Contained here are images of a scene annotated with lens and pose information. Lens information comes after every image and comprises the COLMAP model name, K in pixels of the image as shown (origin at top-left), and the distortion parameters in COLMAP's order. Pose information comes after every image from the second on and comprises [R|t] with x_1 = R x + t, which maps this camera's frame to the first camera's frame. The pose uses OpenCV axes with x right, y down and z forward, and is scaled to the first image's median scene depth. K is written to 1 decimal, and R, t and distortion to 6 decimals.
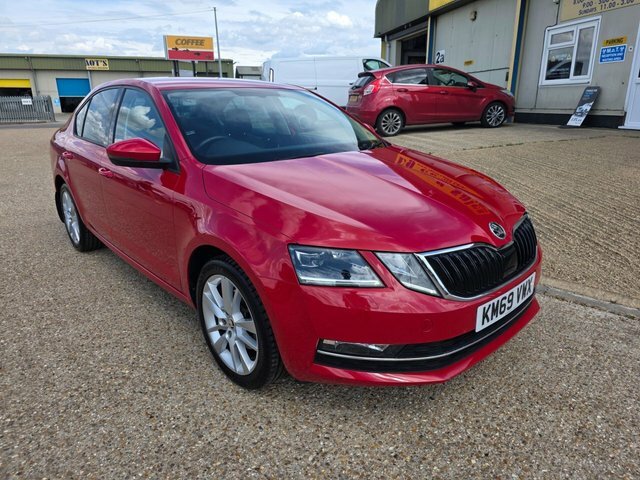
lens RADIAL K [[459.0, 0, 325.0], [0, 459.0, 241.8], [0, 0, 1]] dist [0.033067, -0.027100]
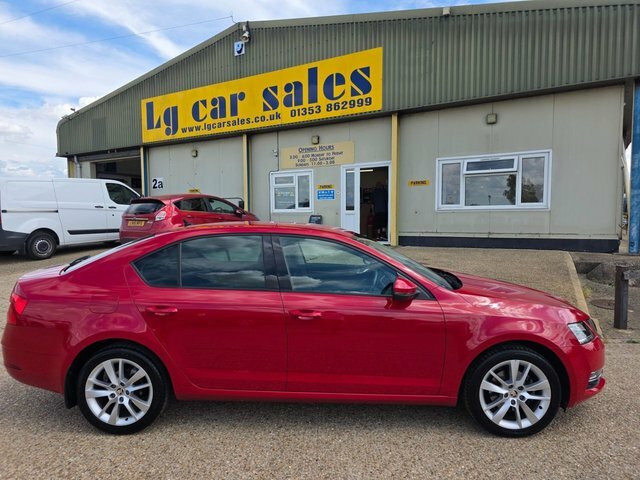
lens RADIAL K [[459.0, 0, 321.3], [0, 459.0, 238.4], [0, 0, 1]] dist [0.033067, -0.027100]
pose [[0.665646, -0.035055, 0.745444, -0.443443], [0.212655, 0.966392, -0.144446, -0.058340], [-0.715327, 0.254673, 0.650729, 0.089645]]
